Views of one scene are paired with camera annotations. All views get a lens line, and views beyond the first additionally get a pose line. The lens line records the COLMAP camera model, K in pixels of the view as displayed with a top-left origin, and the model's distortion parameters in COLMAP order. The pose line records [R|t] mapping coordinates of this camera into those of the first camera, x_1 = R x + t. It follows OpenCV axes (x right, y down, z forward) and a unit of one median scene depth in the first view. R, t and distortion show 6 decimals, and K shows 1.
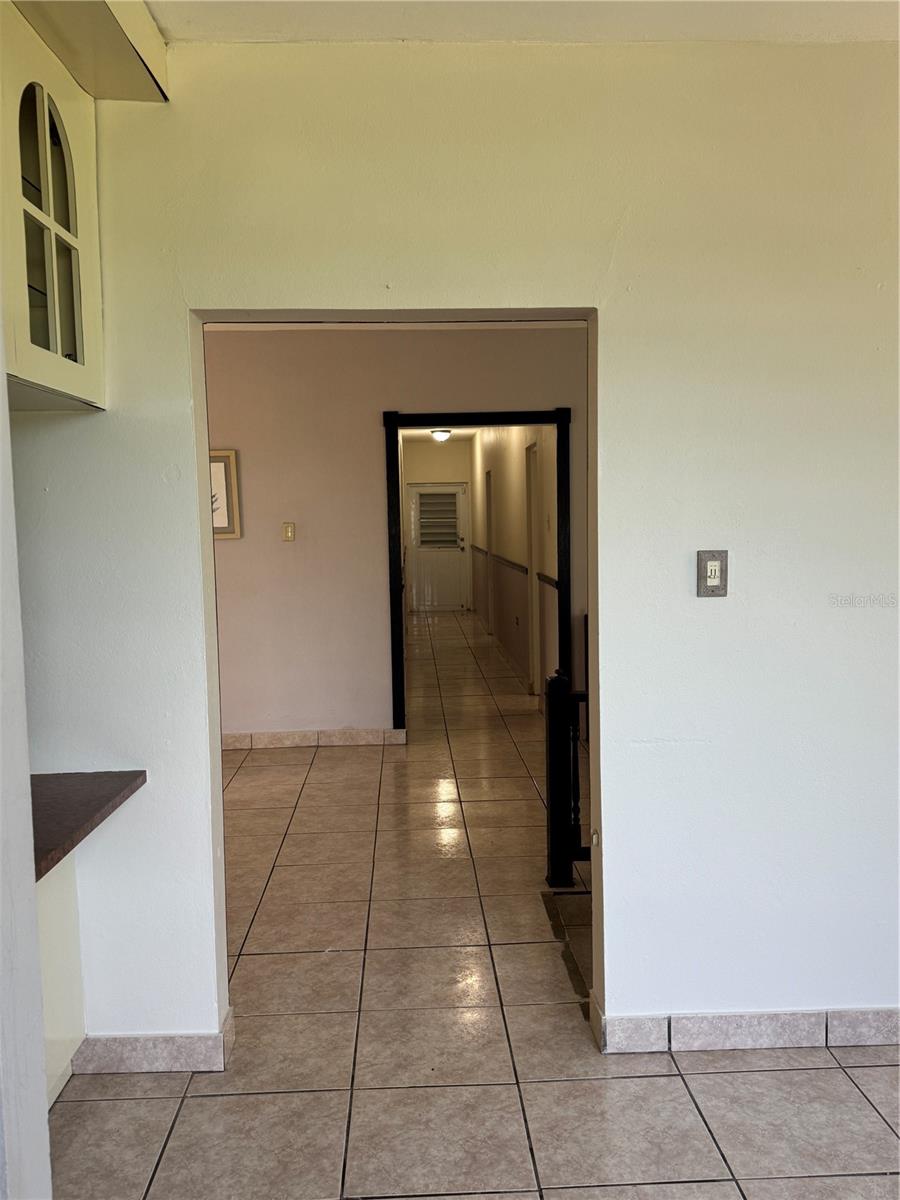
lens RADIAL K [[983.9, 0, 450.0], [0, 983.9, 600.0], [0, 0, 1]] dist [0.199038, -0.341839]
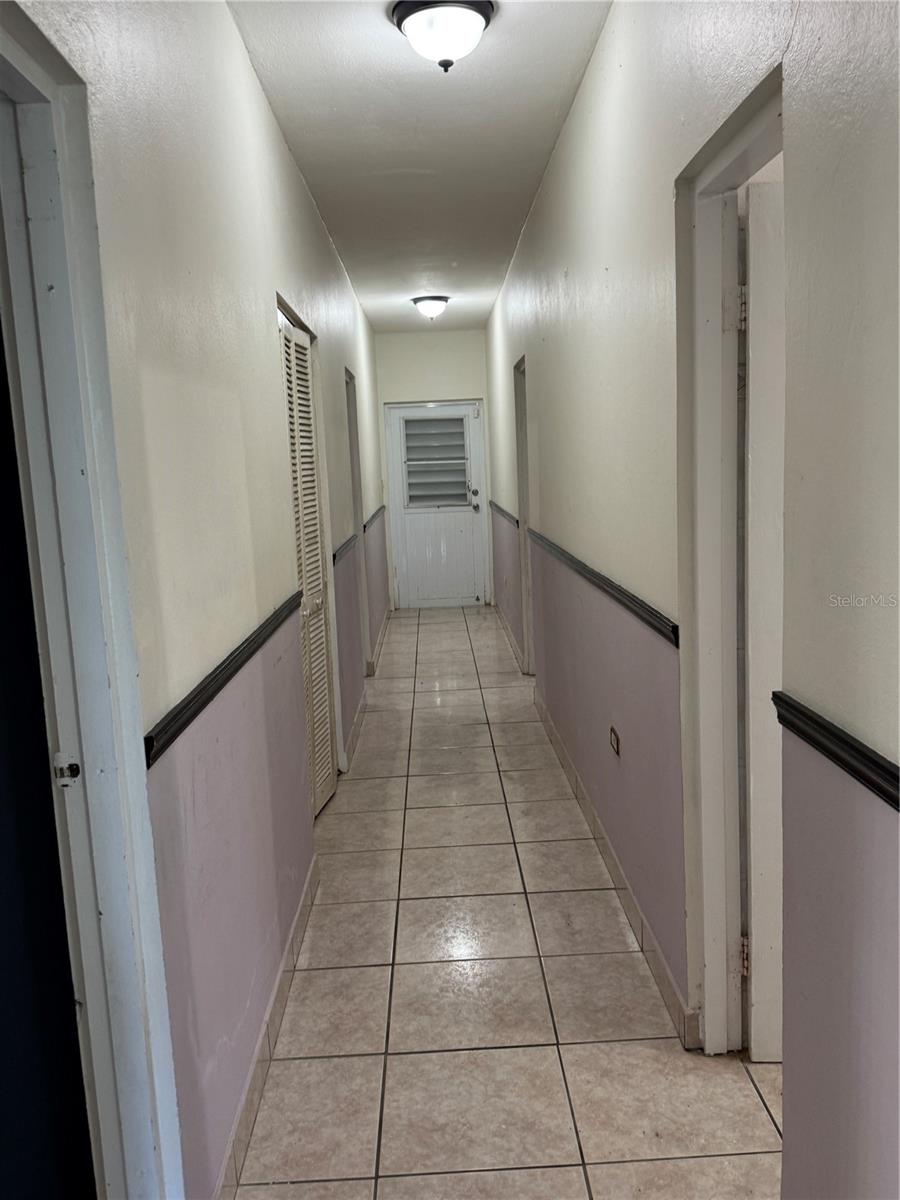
lens RADIAL K [[983.9, 0, 450.0], [0, 983.9, 600.0], [0, 0, 1]] dist [0.199038, -0.341839]
pose [[0.999339, -0.024831, -0.026567, 0.011290], [0.026343, 0.997961, 0.058141, -0.030900], [0.025069, -0.058803, 0.997955, 0.380845]]
